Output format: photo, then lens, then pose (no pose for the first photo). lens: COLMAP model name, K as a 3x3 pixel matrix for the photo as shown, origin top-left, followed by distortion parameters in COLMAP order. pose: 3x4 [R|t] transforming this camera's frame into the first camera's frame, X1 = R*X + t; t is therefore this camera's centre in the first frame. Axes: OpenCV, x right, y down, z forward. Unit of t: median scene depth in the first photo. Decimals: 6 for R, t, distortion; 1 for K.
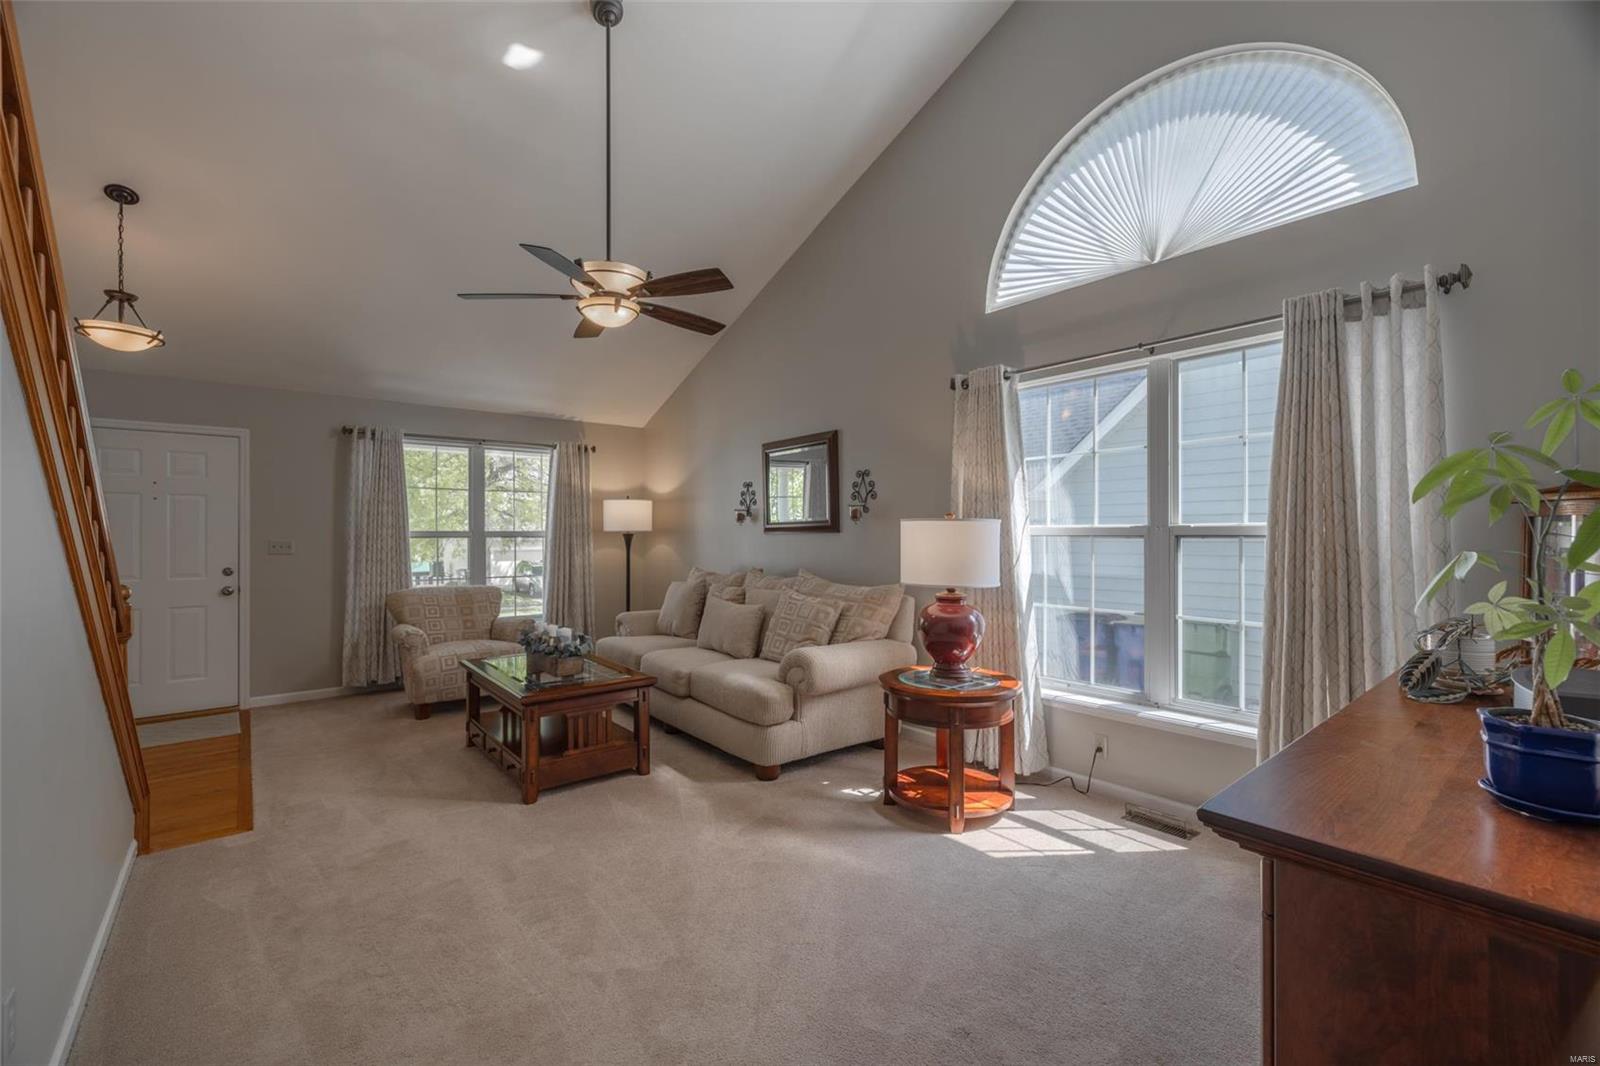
lens RADIAL K [[663.1, 0, 796.2], [0, 663.1, 530.1], [0, 0, 1]] dist [0.002572, 0.000176]
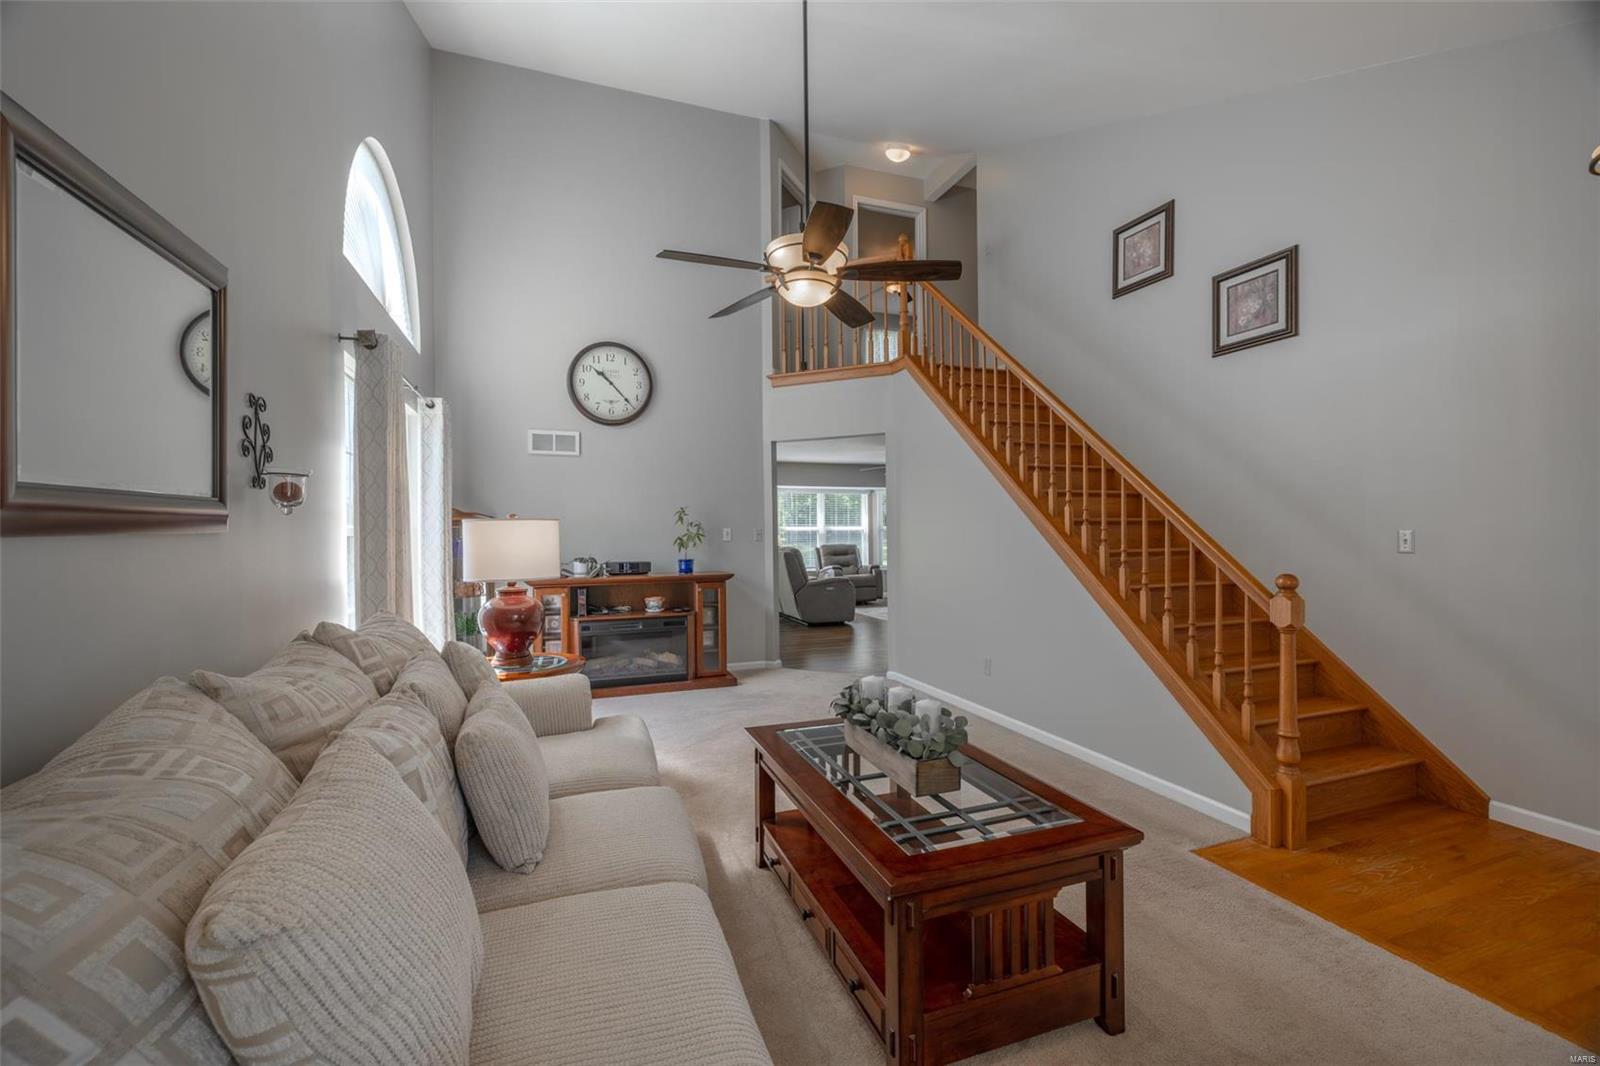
lens RADIAL K [[663.1, 0, 800.7], [0, 663.1, 533.8], [0, 0, 1]] dist [0.002572, 0.000176]
pose [[-0.939899, 0.015249, 0.341112, -0.391742], [0.017246, 0.999847, 0.002825, 0.008993], [-0.341017, 0.008538, -0.940018, 1.269786]]
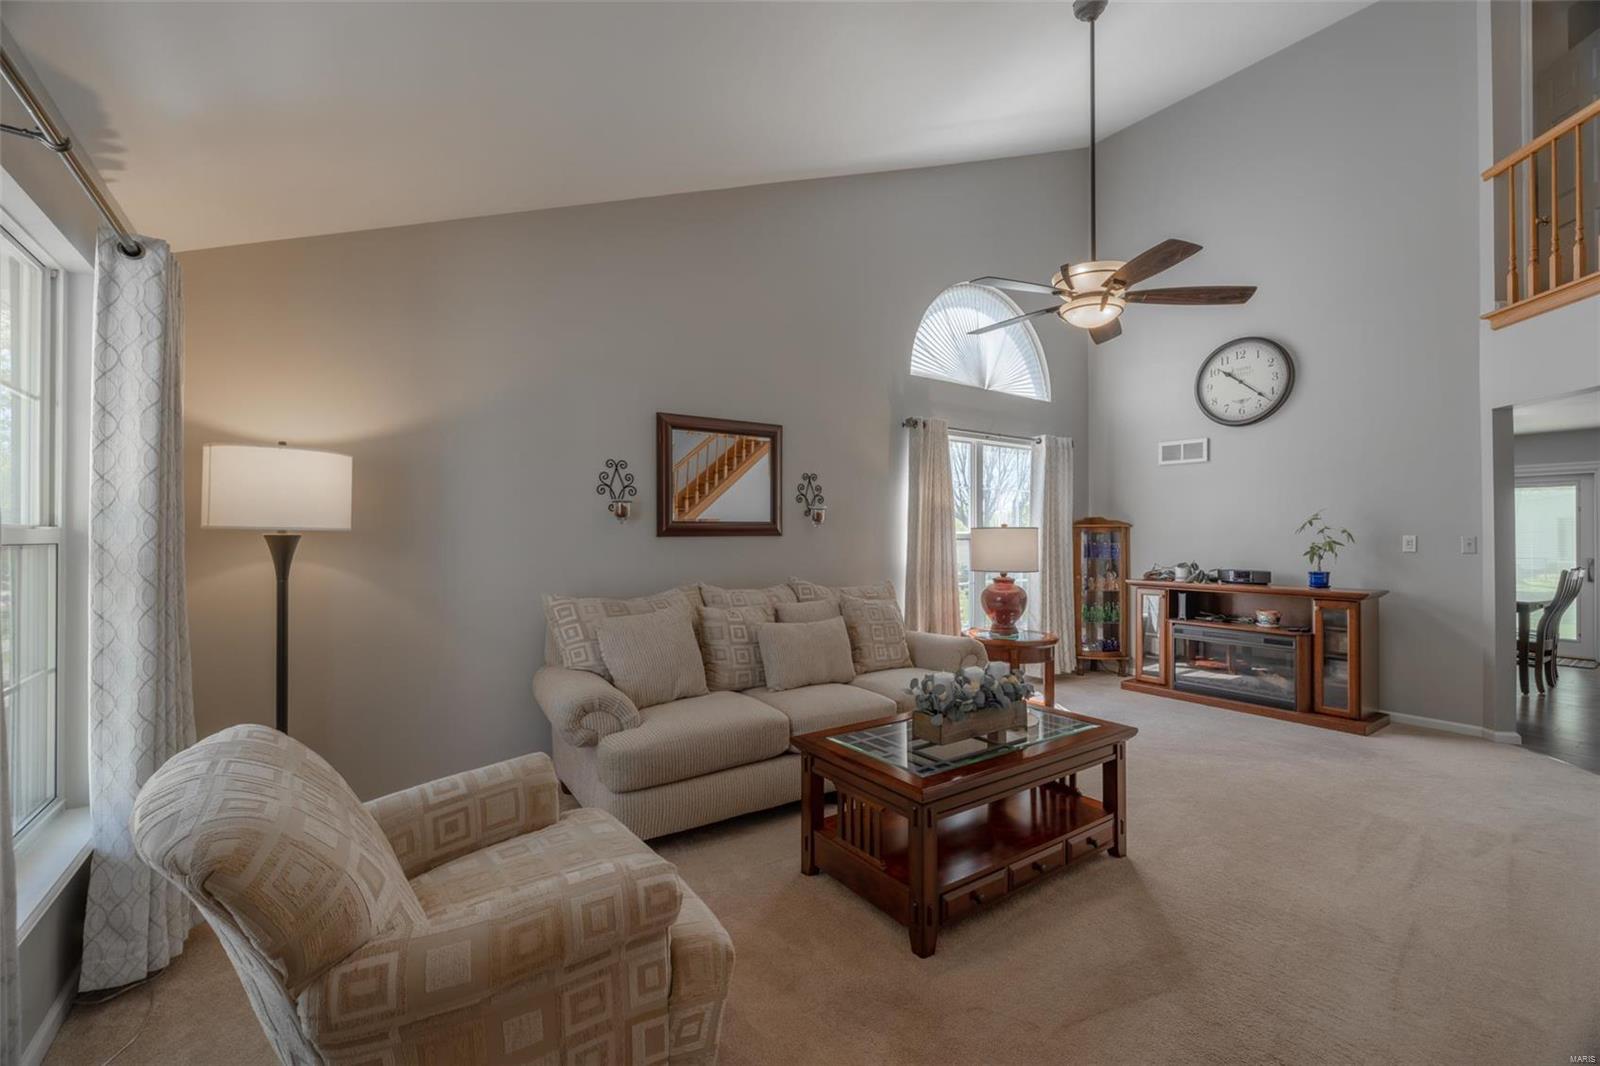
lens RADIAL K [[663.1, 0, 795.8], [0, 663.1, 534.3], [0, 0, 1]] dist [0.002572, 0.000176]
pose [[0.078092, 0.012827, 0.996864, -0.870508], [-0.002547, 0.999917, -0.012667, 0.013130], [-0.996943, -0.001549, 0.078118, 0.920813]]
